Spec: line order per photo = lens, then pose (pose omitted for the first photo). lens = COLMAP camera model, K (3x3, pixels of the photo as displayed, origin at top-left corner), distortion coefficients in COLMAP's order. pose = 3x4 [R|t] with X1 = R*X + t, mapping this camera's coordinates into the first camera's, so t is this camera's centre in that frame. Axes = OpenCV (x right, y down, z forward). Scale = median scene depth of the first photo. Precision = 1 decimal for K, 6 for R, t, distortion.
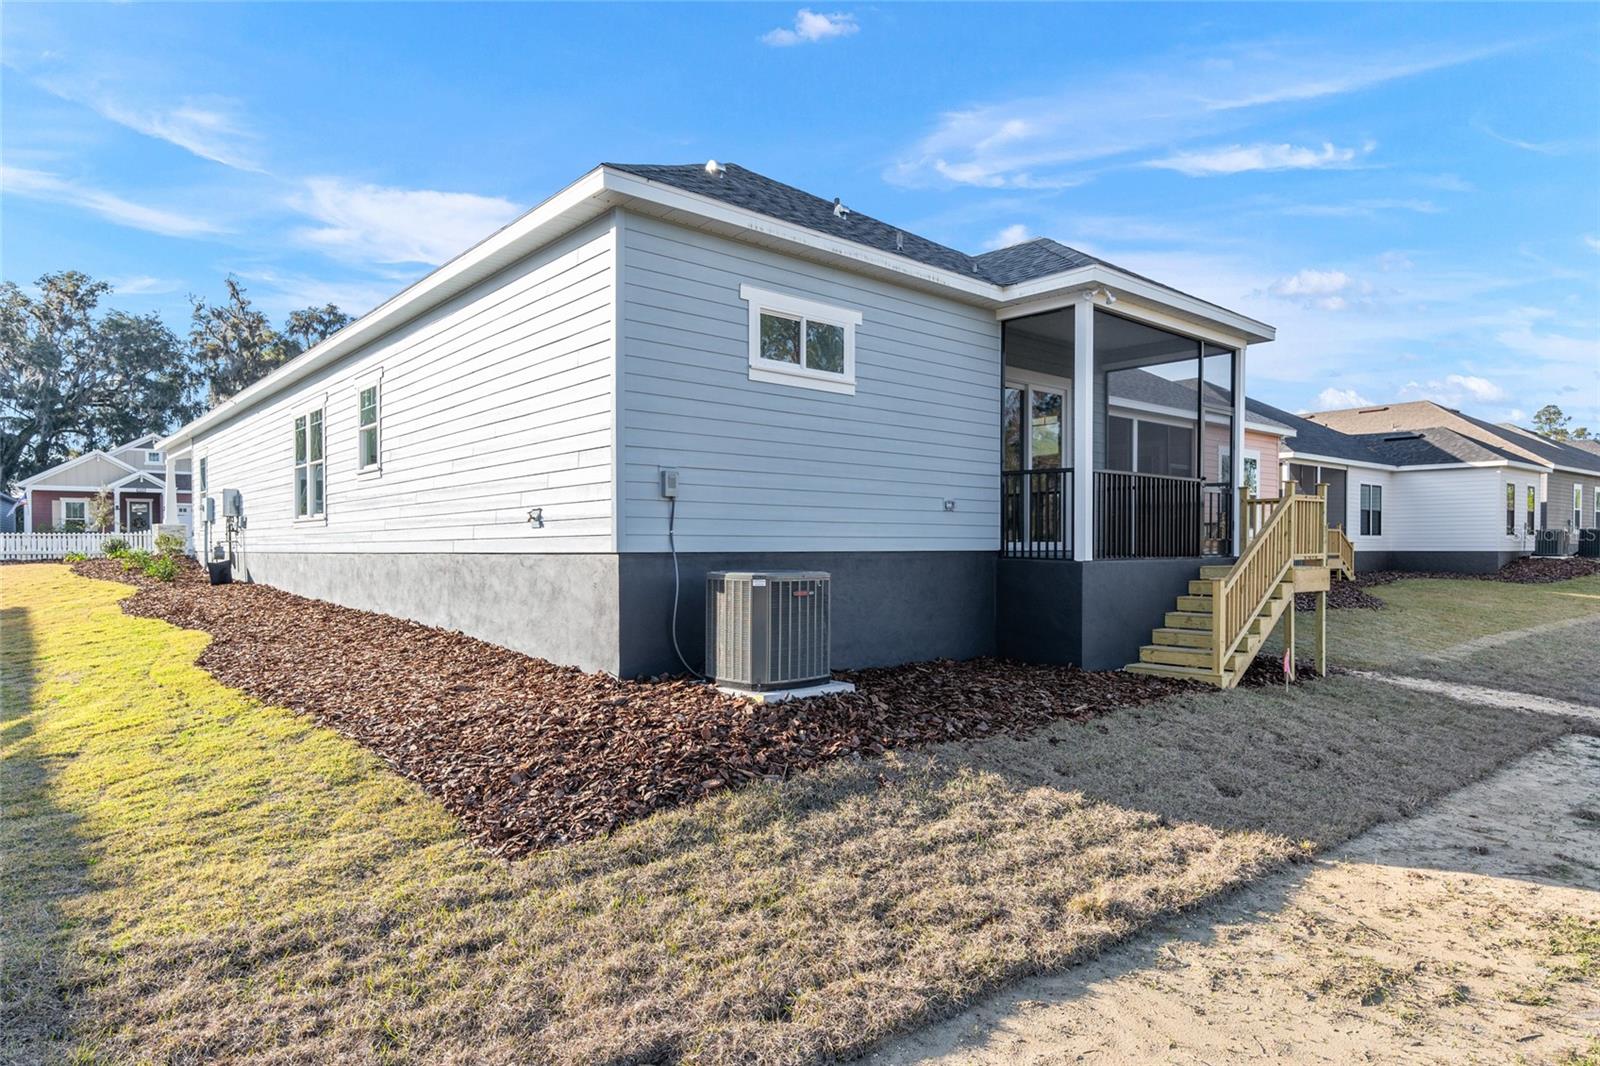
lens RADIAL K [[921.1, 0, 800.0], [0, 921.1, 533.0], [0, 0, 1]] dist [0.003343, 0.000668]
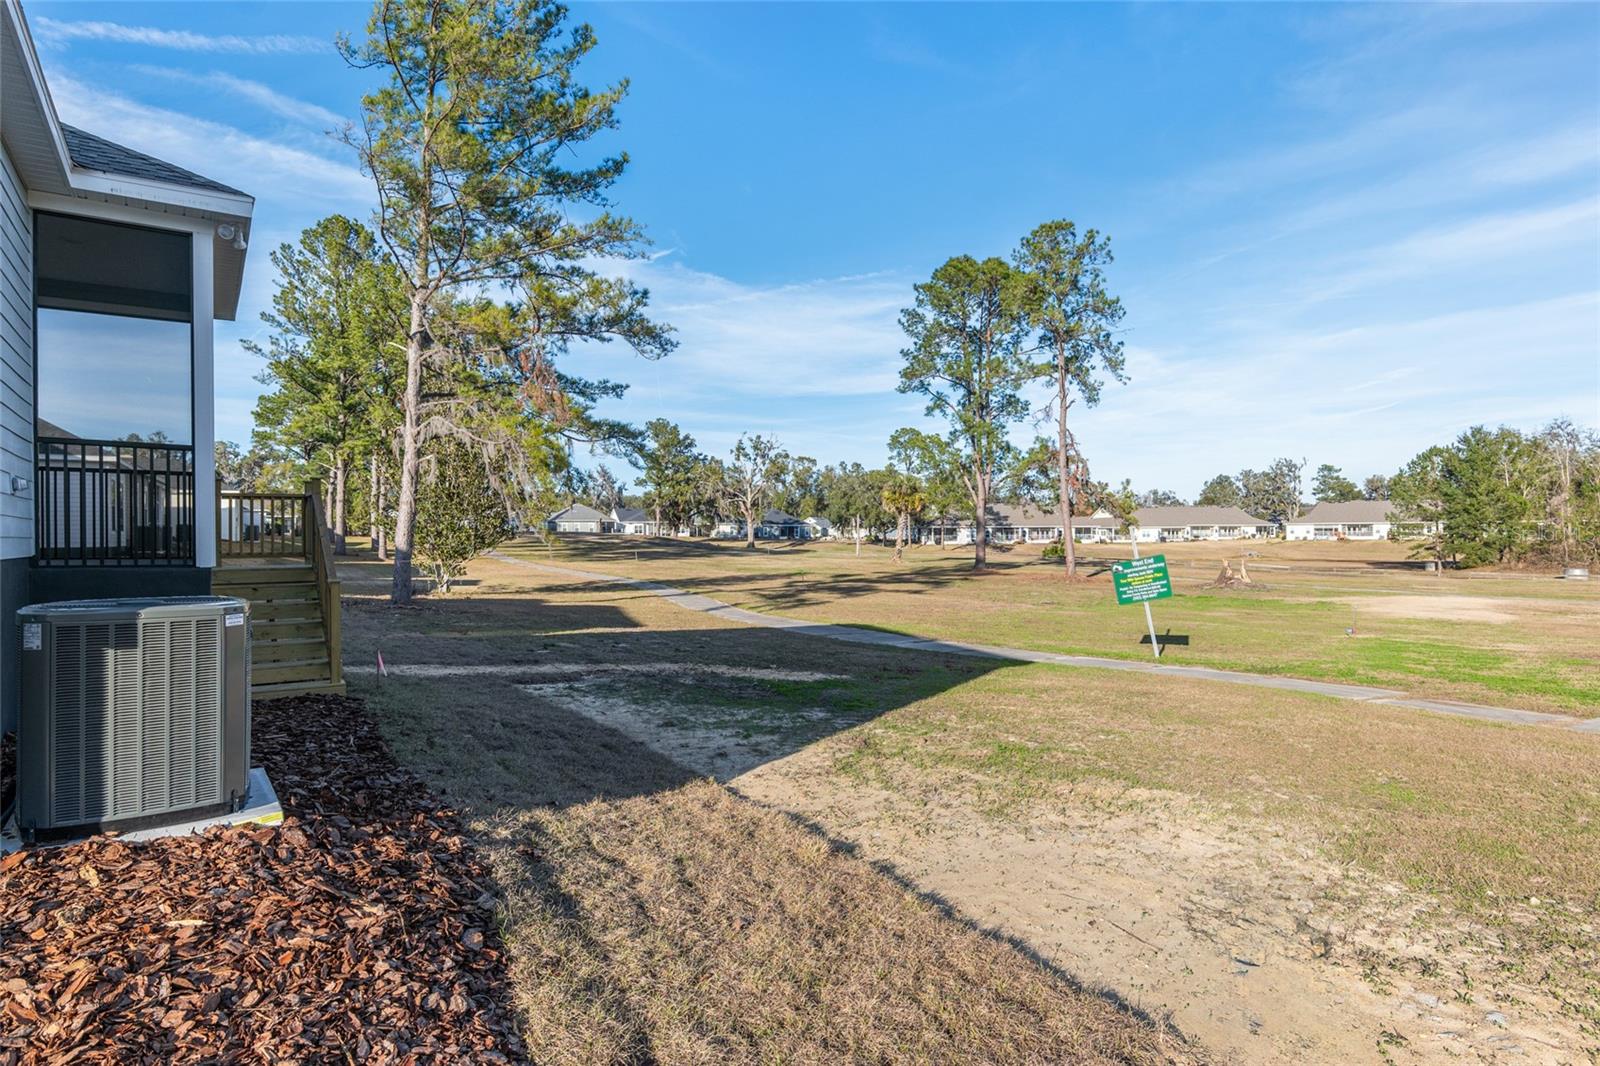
lens RADIAL K [[921.1, 0, 800.0], [0, 921.1, 533.0], [0, 0, 1]] dist [0.003343, 0.000668]
pose [[0.146046, 0.001538, 0.989277, -0.526262], [-0.009507, 0.999955, -0.000152, -0.003569], [-0.989232, -0.009383, 0.146054, 0.524756]]
